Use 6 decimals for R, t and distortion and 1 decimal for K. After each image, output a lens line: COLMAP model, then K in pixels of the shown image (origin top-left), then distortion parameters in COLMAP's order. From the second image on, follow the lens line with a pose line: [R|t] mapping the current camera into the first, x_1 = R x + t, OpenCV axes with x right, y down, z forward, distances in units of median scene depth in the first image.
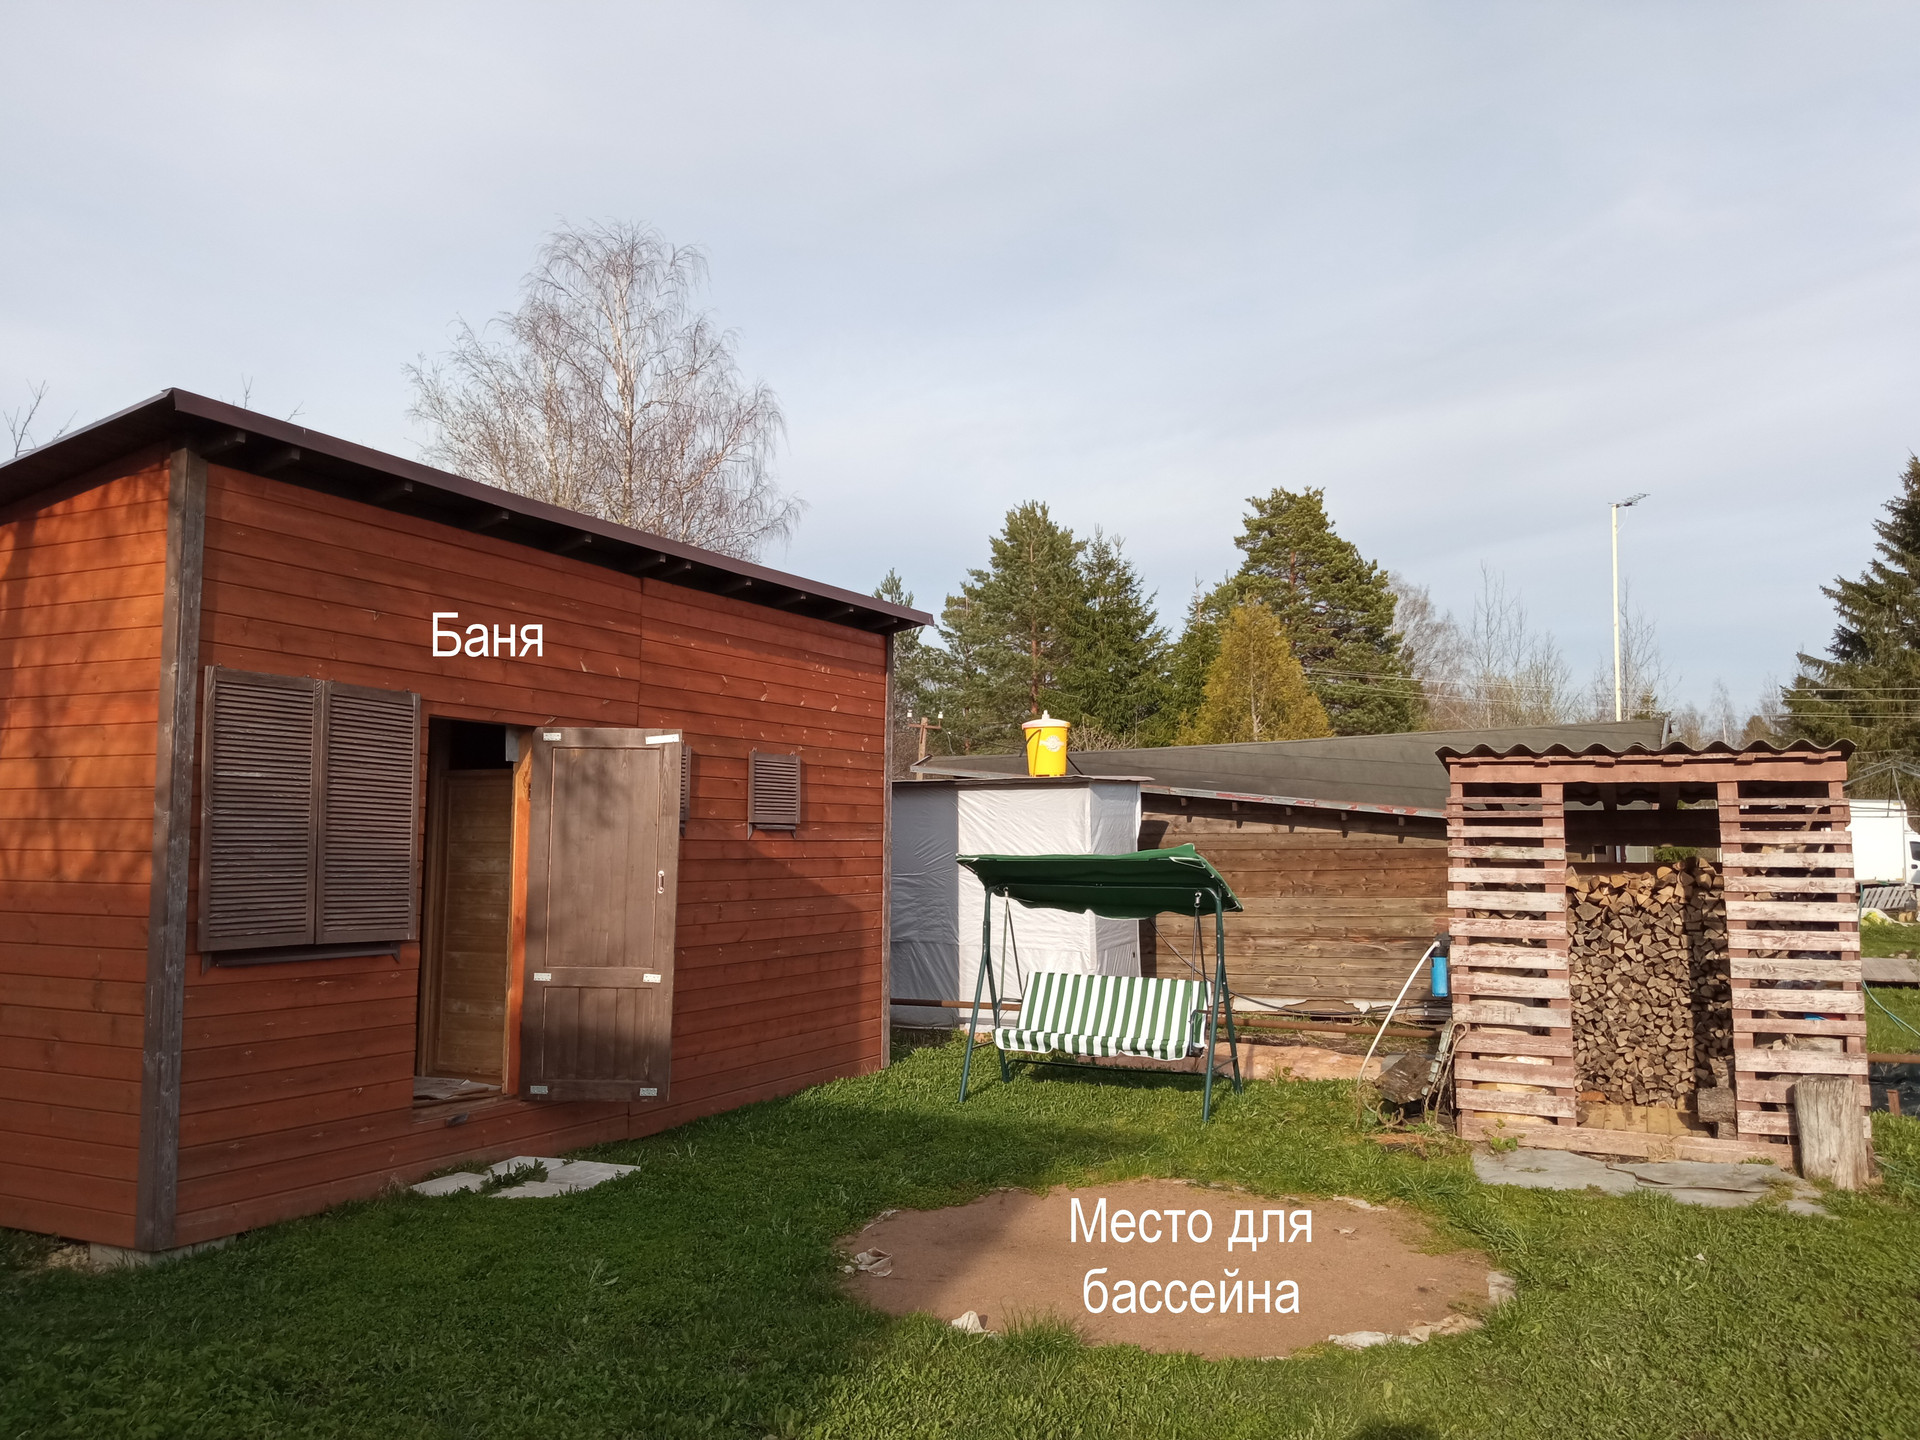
lens RADIAL K [[1577.2, 0, 971.2], [0, 1577.2, 712.1], [0, 0, 1]] dist [0.141409, -0.228179]
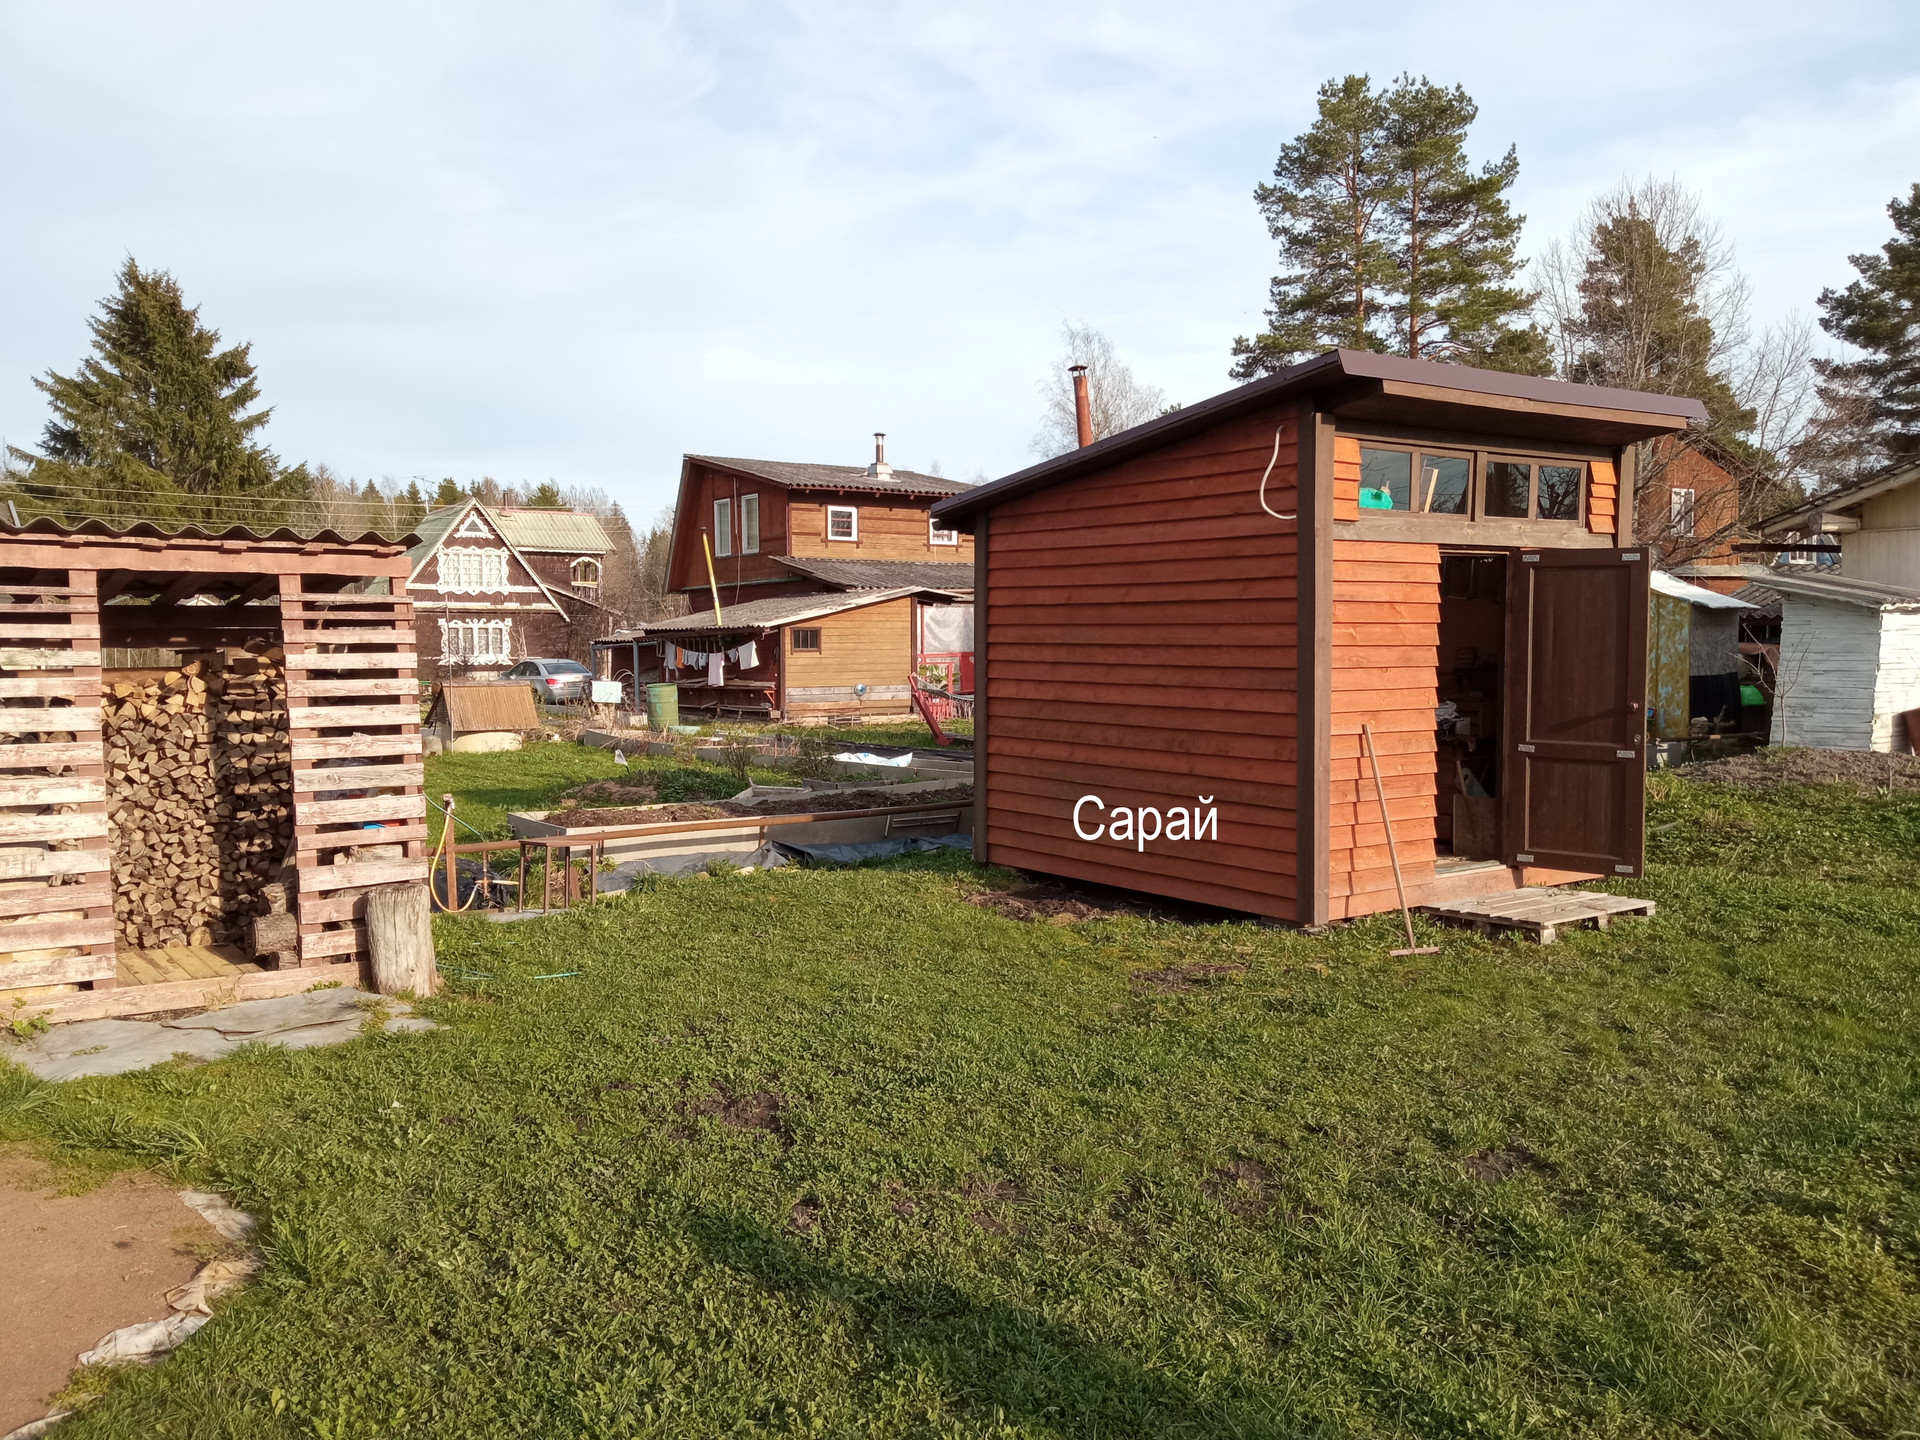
lens RADIAL K [[1577.2, 0, 971.2], [0, 1577.2, 712.1], [0, 0, 1]] dist [0.141409, -0.228179]
pose [[0.512389, -0.041748, 0.857738, -0.099287], [-0.062563, 0.994349, 0.085770, 0.018920], [-0.856471, -0.097611, 0.506882, 0.215795]]
